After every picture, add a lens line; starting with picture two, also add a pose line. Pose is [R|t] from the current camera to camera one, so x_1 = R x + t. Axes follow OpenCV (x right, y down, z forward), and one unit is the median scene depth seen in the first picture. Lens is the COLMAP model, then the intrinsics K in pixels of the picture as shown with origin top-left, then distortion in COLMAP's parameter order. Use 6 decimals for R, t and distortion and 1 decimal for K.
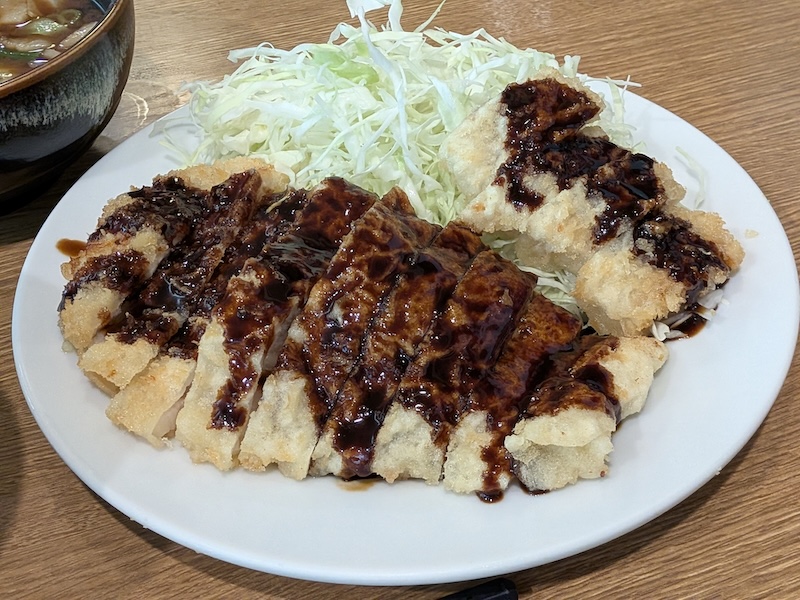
lens RADIAL K [[1012.7, 0, 401.5], [0, 1012.7, 326.8], [0, 0, 1]] dist [0.047526, -0.062571]
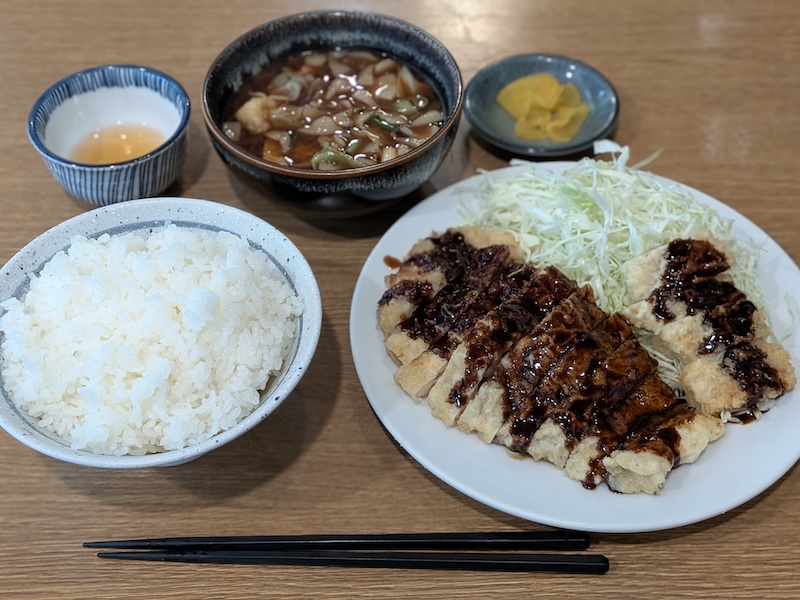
lens RADIAL K [[915.2, 0, 400.0], [0, 915.2, 300.0], [0, 0, 1]] dist [0.115261, -0.282346]
pose [[0.943420, 0.254984, -0.211997, 0.032078], [-0.239203, 0.966066, 0.097463, -0.202087], [0.229654, -0.041238, 0.972398, -0.567027]]
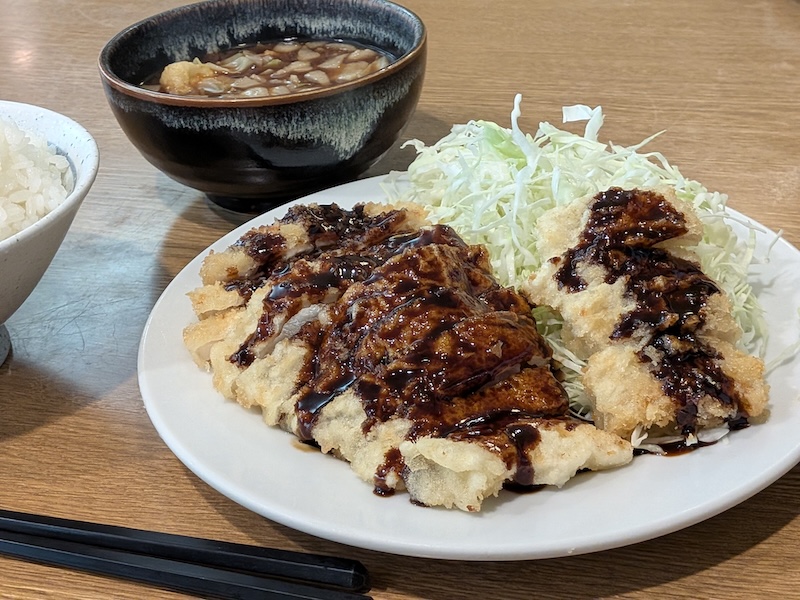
lens RADIAL K [[1012.7, 0, 401.5], [0, 1012.7, 326.8], [0, 0, 1]] dist [0.047526, -0.062571]
pose [[0.831508, 0.306191, -0.463510, 0.512137], [-0.376894, 0.923917, -0.065792, 0.059501], [0.408099, 0.229401, 0.883646, -0.013459]]
